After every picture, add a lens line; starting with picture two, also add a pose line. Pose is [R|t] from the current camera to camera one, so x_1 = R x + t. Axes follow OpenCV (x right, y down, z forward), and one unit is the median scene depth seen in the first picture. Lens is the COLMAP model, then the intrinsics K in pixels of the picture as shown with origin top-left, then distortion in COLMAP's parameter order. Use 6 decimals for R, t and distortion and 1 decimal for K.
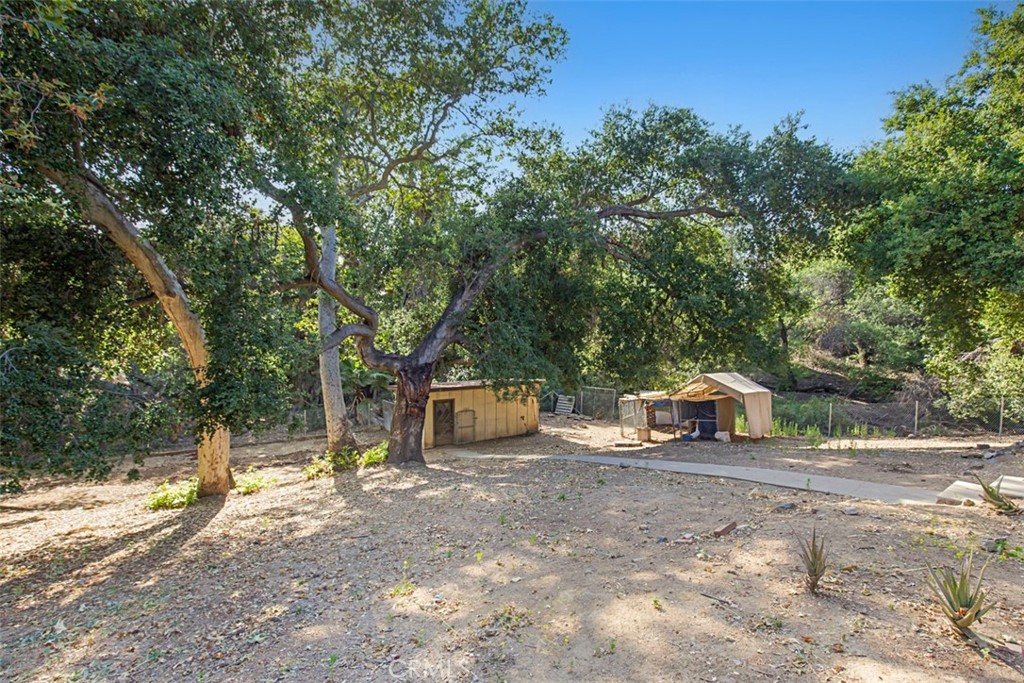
lens RADIAL K [[464.2, 0, 511.7], [0, 464.2, 340.2], [0, 0, 1]] dist [0.001745, -0.000719]
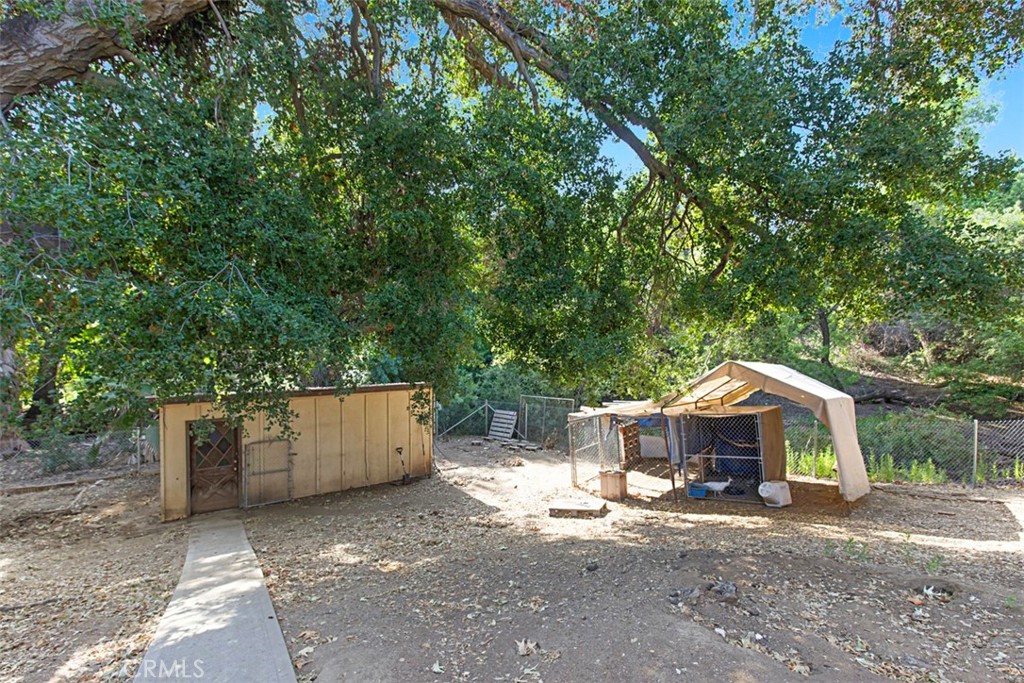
lens RADIAL K [[464.2, 0, 512.2], [0, 464.2, 343.5], [0, 0, 1]] dist [0.001745, -0.000719]
pose [[0.999922, -0.007384, 0.010035, 0.158541], [0.007691, 0.999492, -0.030916, 0.059111], [-0.009802, 0.030991, 0.999472, 0.454014]]
